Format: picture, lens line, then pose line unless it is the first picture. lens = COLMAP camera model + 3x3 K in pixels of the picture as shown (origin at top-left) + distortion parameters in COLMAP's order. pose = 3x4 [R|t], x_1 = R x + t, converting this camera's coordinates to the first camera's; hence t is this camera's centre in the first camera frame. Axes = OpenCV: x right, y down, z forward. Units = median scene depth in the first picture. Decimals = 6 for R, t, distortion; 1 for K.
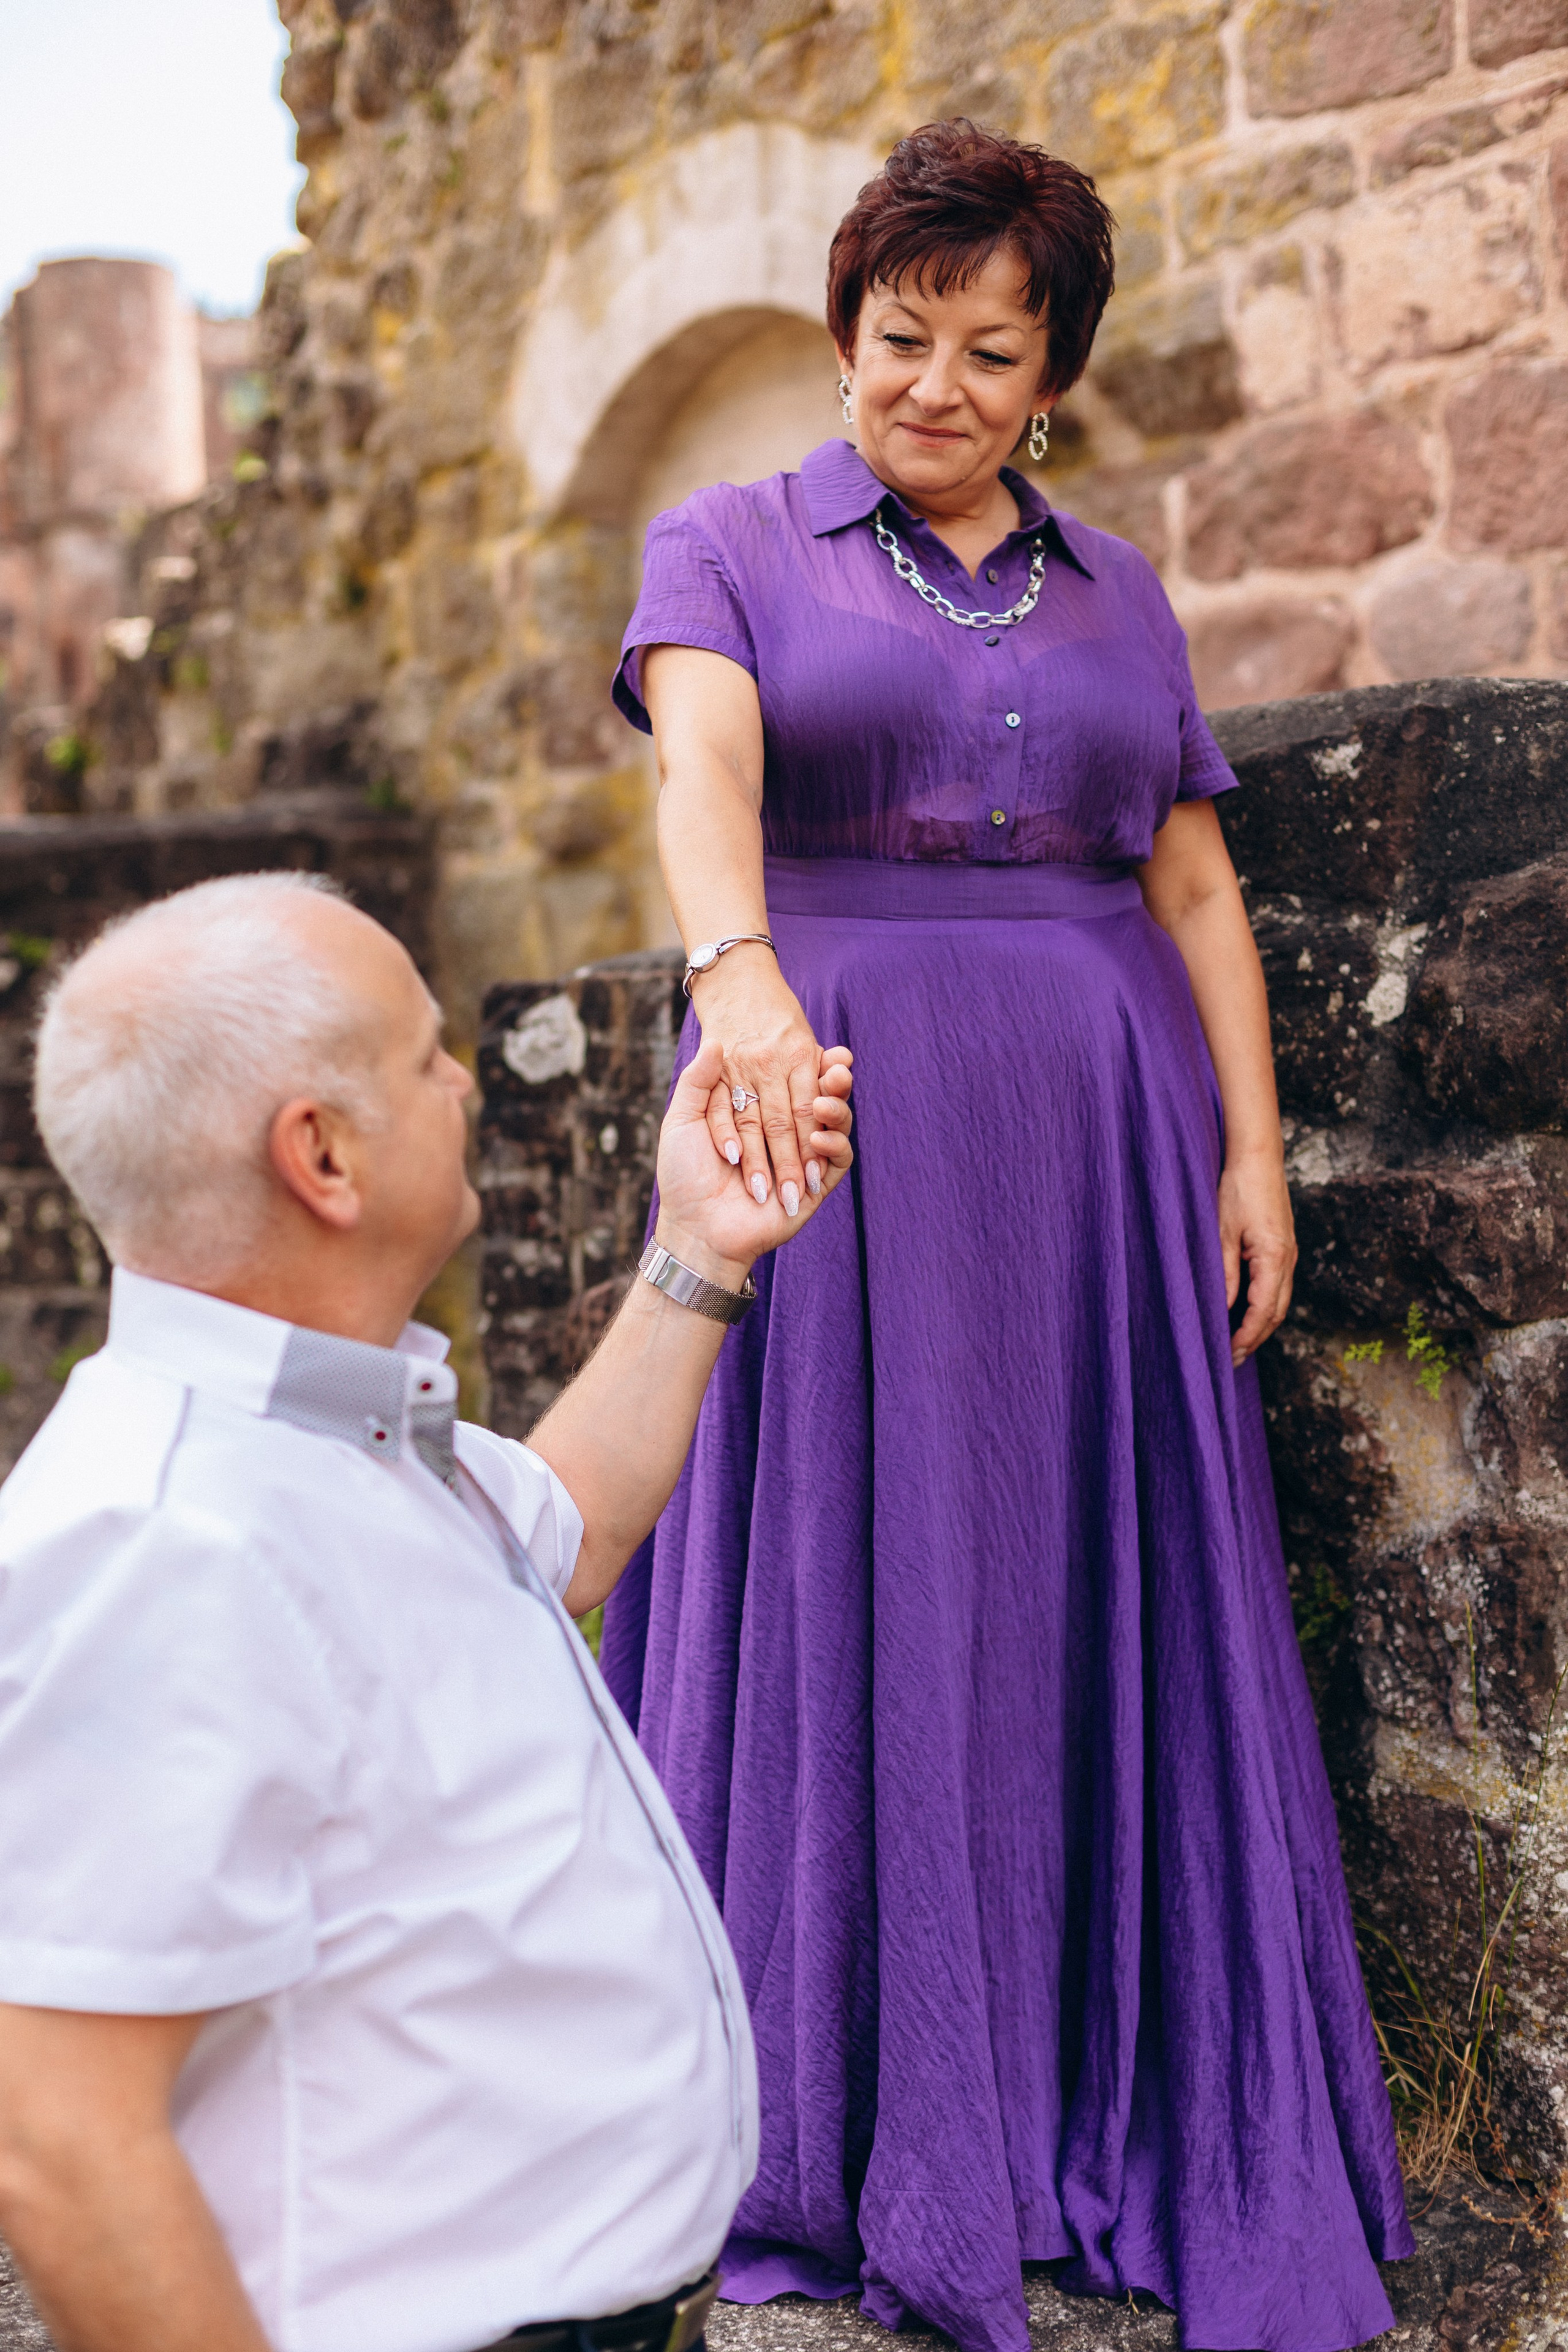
lens RADIAL K [[3376.5, 0, 782.3], [0, 3376.5, 1179.5], [0, 0, 1]] dist [0.002687, -0.026085]
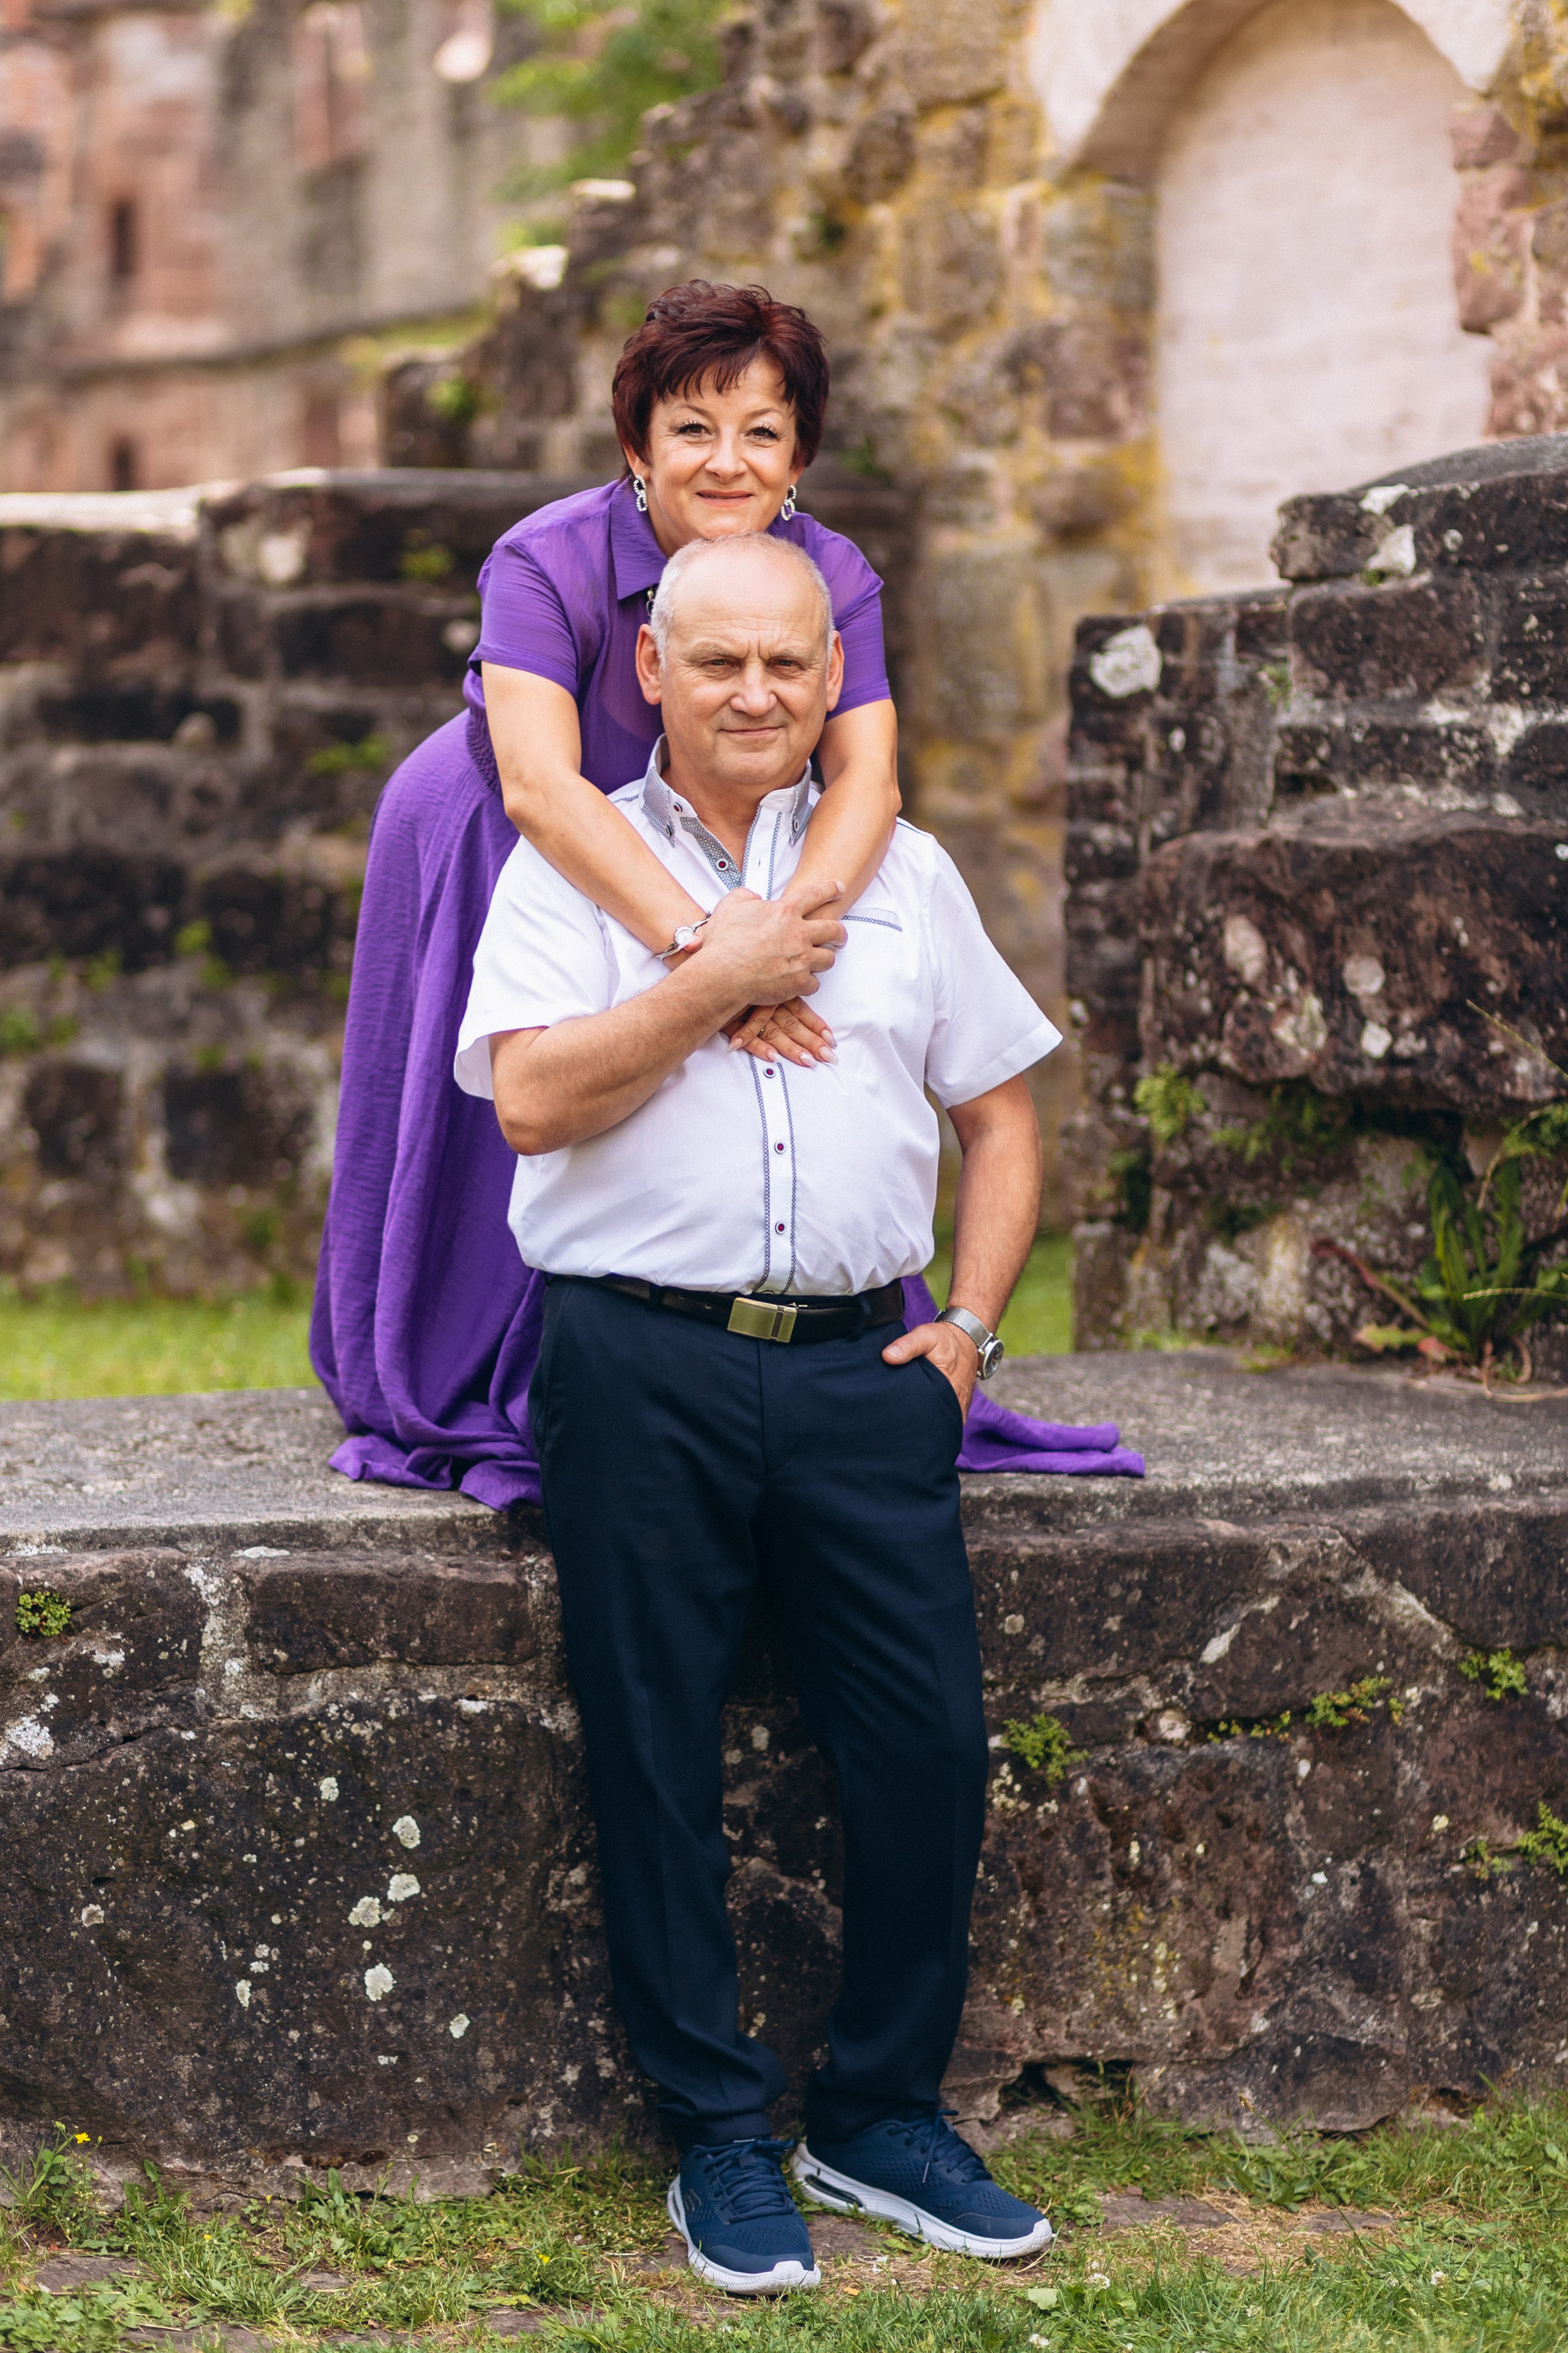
lens RADIAL K [[5551.7, 0, 785.3], [0, 5551.7, 1175.3], [0, 0, 1]] dist [0.035271, -0.090574]
pose [[0.995921, 0.045163, -0.078116, -0.013692], [-0.044235, 0.998929, 0.013576, 0.062878], [0.078645, -0.010065, 0.996852, -0.526954]]
